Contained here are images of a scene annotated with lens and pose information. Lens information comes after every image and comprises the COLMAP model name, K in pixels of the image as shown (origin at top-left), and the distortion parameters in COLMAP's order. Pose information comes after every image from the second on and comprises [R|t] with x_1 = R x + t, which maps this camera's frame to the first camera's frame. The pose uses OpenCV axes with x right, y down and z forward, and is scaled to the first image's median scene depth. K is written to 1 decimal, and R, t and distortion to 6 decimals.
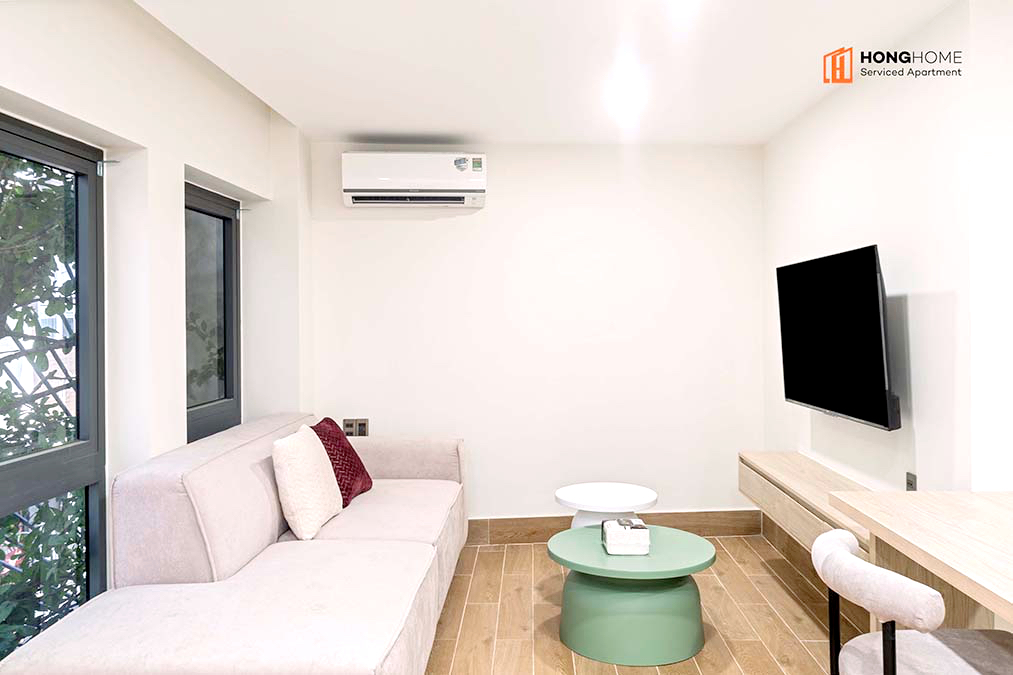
lens RADIAL K [[804.6, 0, 504.4], [0, 804.6, 326.7], [0, 0, 1]] dist [-0.002675, 0.000001]
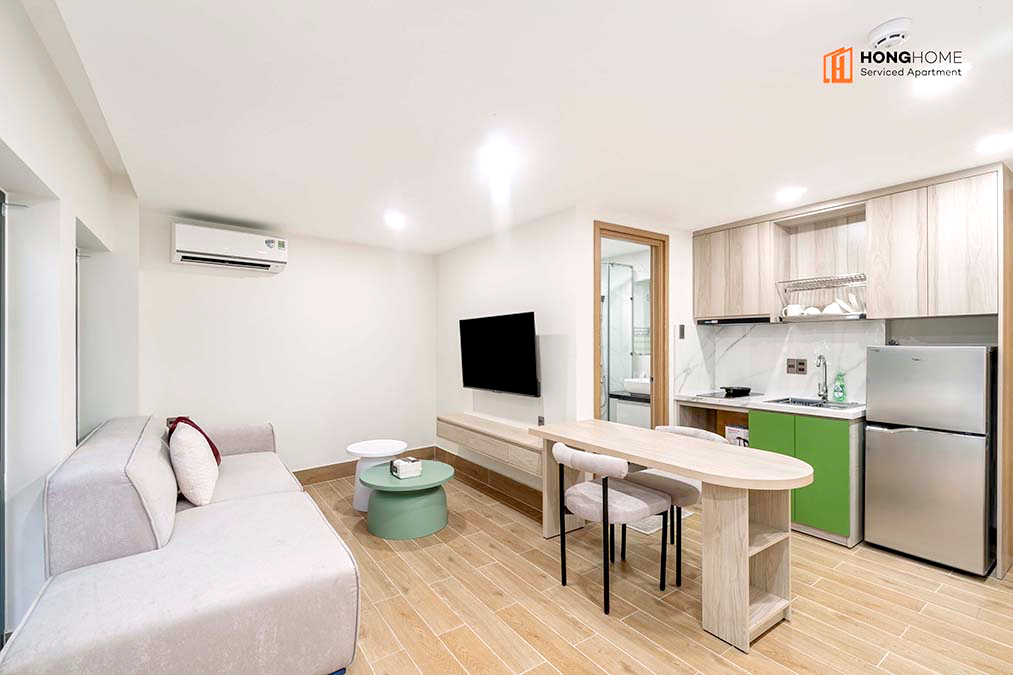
lens RADIAL K [[449.2, 0, 502.2], [0, 449.2, 345.1], [0, 0, 1]] dist [0.001466, 0.000088]
pose [[0.801619, 0.005261, 0.597812, -0.245603], [0.000837, 0.999950, -0.009921, -0.000488], [-0.597835, 0.008453, 0.801575, 0.062144]]
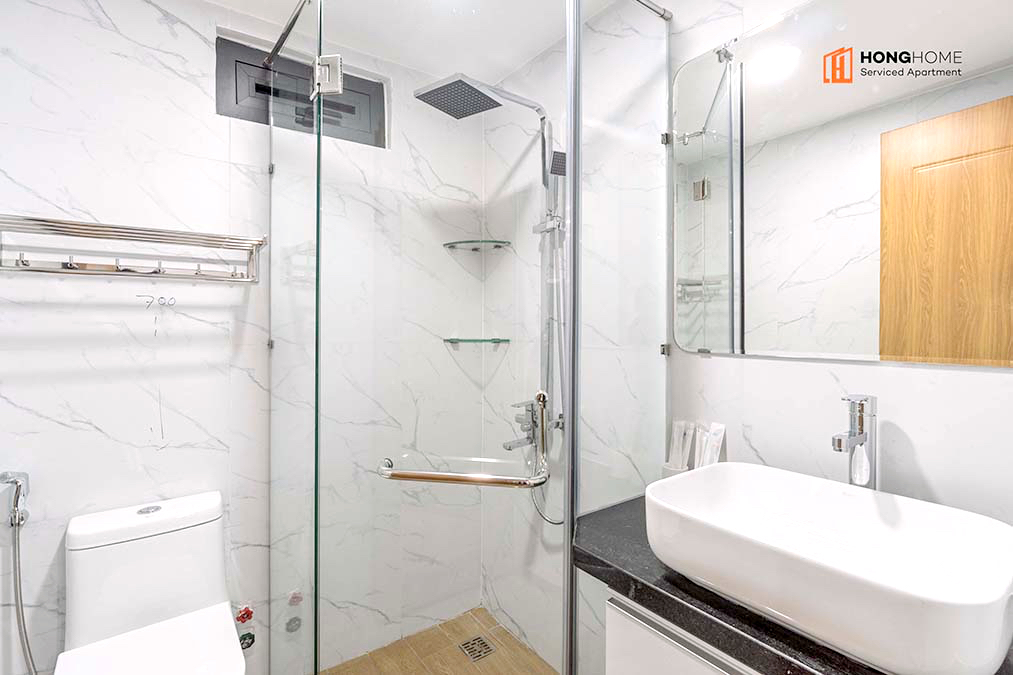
lens RADIAL K [[476.4, 0, 508.1], [0, 476.4, 326.4], [0, 0, 1]] dist [0.000847, 0.000065]
pose [[0.781484, 0.011964, 0.623810, 0.535940], [-0.005065, 0.999905, -0.012832, -0.000070], [-0.623904, 0.006869, 0.781471, 0.691511]]
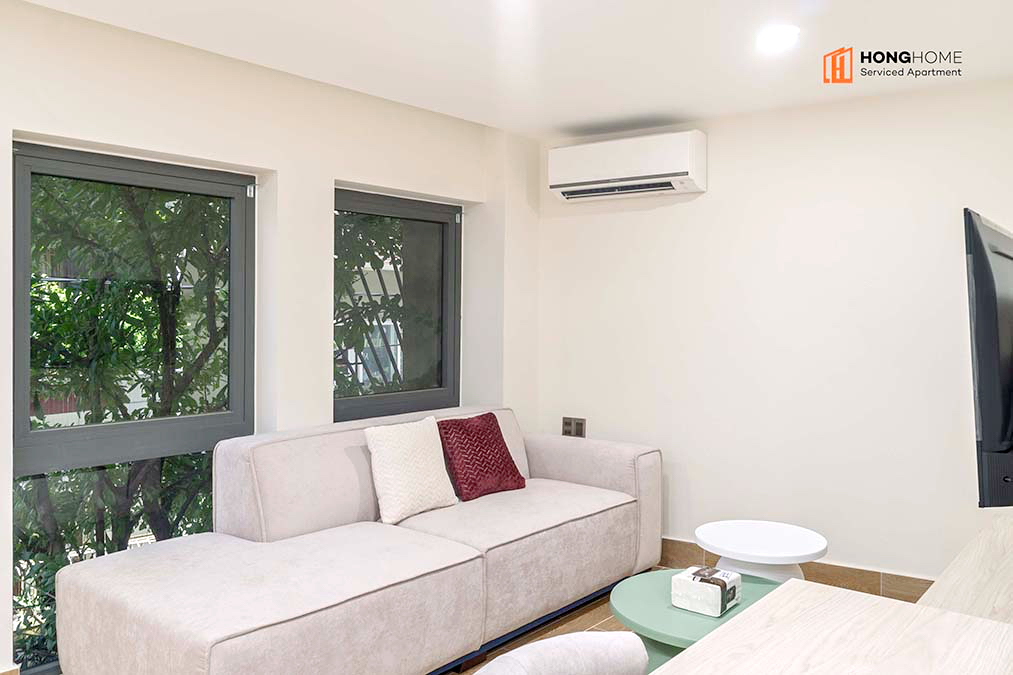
lens RADIAL K [[804.6, 0, 504.4], [0, 804.6, 326.7], [0, 0, 1]] dist [-0.002675, 0.000001]
pose [[0.786368, 0.019897, -0.617438, 0.432212], [-0.016268, 0.999802, 0.011500, -0.008218], [0.617545, 0.001001, 0.786535, 0.212151]]
